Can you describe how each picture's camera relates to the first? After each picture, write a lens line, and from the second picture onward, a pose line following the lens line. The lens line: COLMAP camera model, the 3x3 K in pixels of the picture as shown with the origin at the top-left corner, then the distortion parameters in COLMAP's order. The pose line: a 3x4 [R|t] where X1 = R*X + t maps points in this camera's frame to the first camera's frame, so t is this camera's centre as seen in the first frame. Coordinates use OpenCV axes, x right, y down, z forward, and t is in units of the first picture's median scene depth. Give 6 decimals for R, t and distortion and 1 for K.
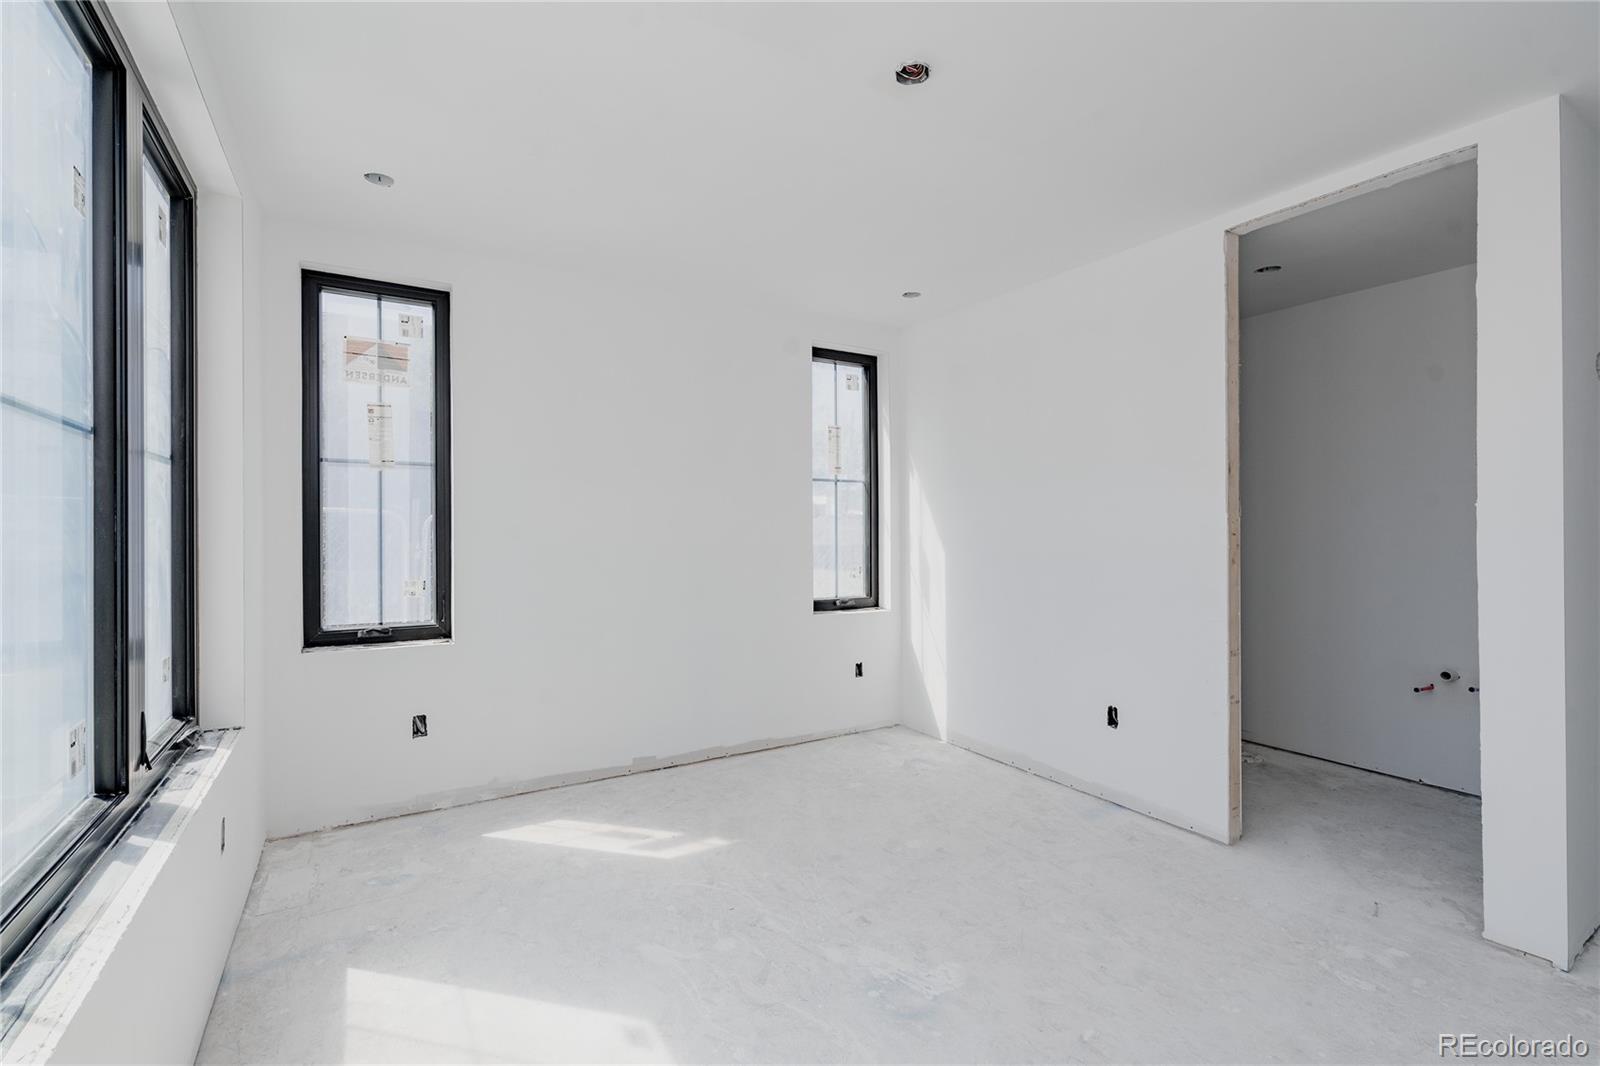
lens RADIAL K [[705.1, 0, 800.0], [0, 705.1, 533.0], [0, 0, 1]] dist [-0.000094, 0.000141]
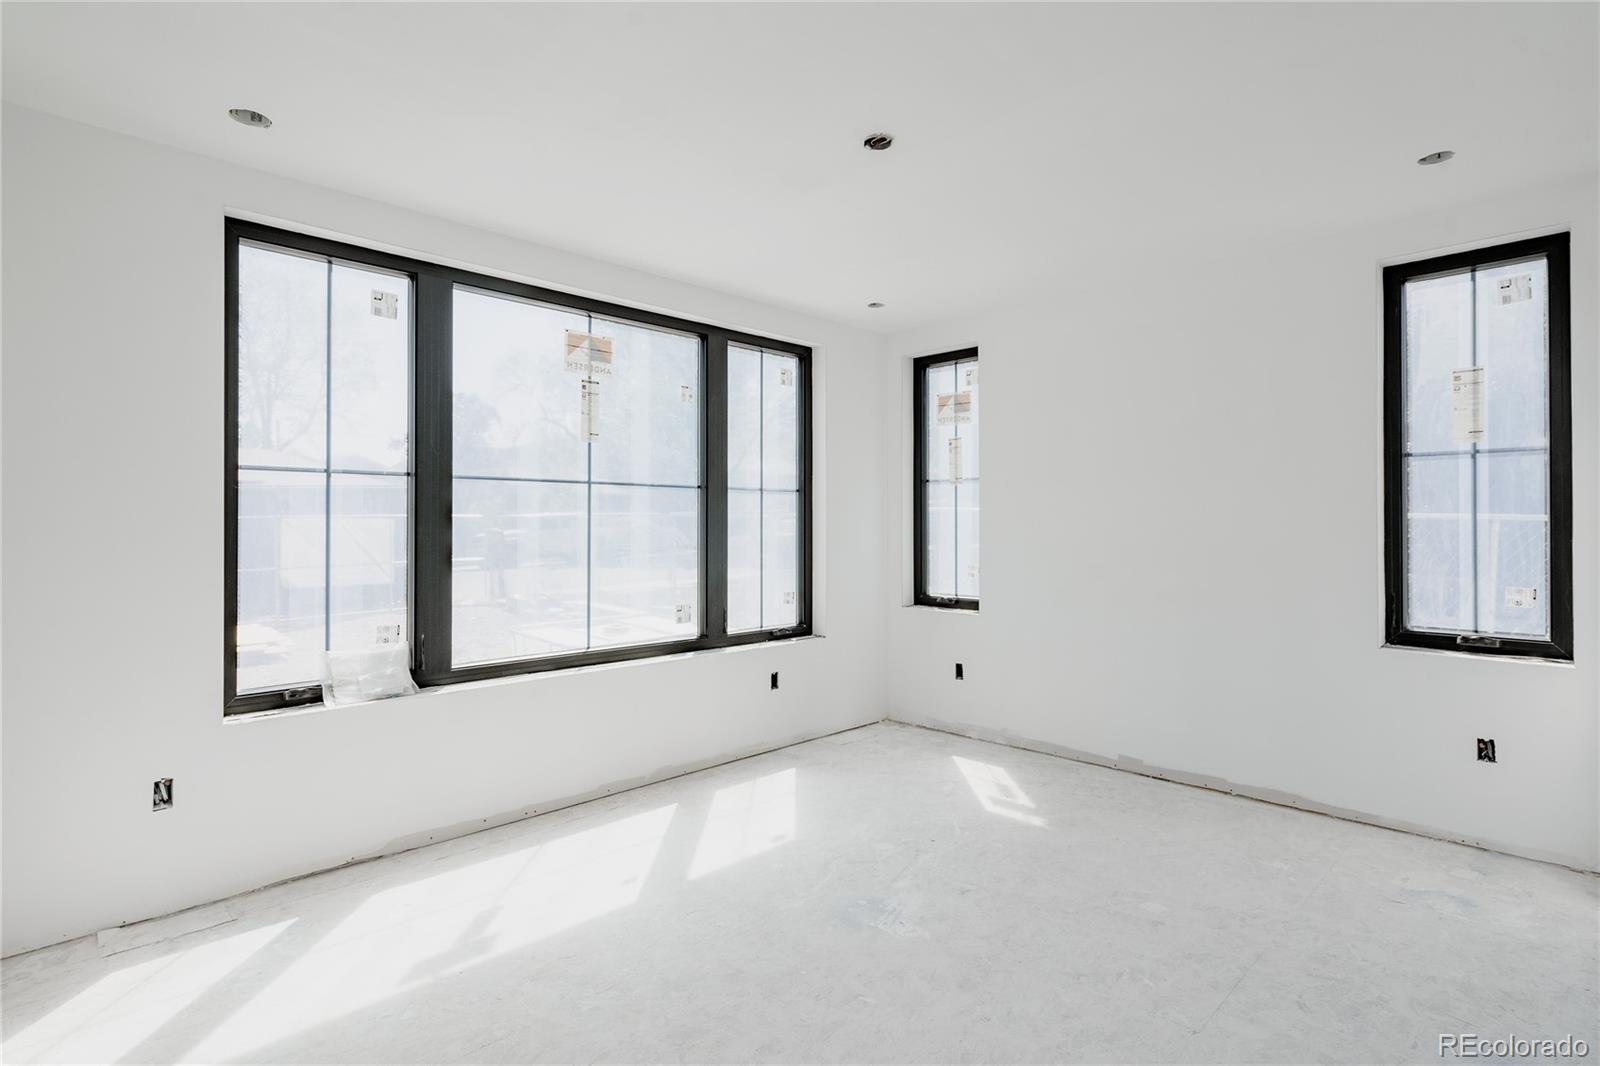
lens RADIAL K [[791.7, 0, 799.0], [0, 791.7, 522.7], [0, 0, 1]] dist [-0.000827, -0.000307]
pose [[0.238580, 0.001917, -0.971121, 0.855924], [0.005889, 0.999977, 0.003421, -0.022051], [0.971105, -0.006535, 0.238563, 0.320992]]
